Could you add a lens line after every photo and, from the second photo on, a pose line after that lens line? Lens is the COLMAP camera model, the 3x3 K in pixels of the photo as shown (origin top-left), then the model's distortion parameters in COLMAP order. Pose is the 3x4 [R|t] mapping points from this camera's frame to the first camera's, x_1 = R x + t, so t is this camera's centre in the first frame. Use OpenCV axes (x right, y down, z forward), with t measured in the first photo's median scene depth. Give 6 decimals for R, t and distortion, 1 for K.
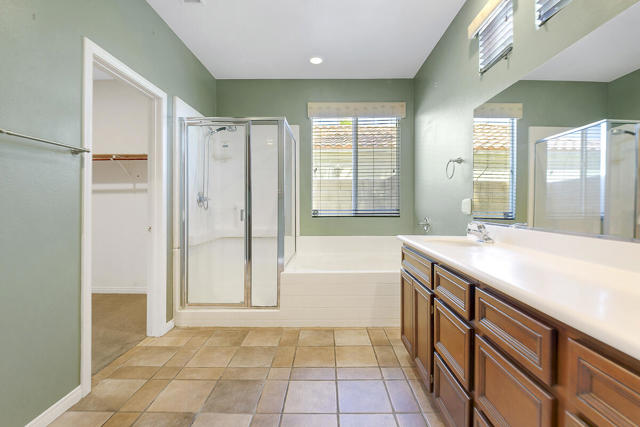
lens RADIAL K [[310.7, 0, 323.6], [0, 310.7, 206.5], [0, 0, 1]] dist [-0.000759, -0.000198]
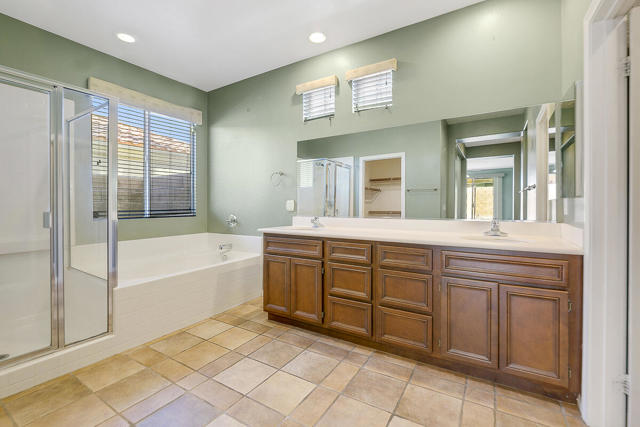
lens RADIAL K [[287.5, 0, 321.8], [0, 287.5, 207.5], [0, 0, 1]] dist [-0.011389, -0.000308]
pose [[0.505700, -0.010641, 0.862644, -0.517528], [0.007136, 0.999941, 0.008151, -0.001144], [-0.862680, 0.002034, 0.505746, 0.154905]]
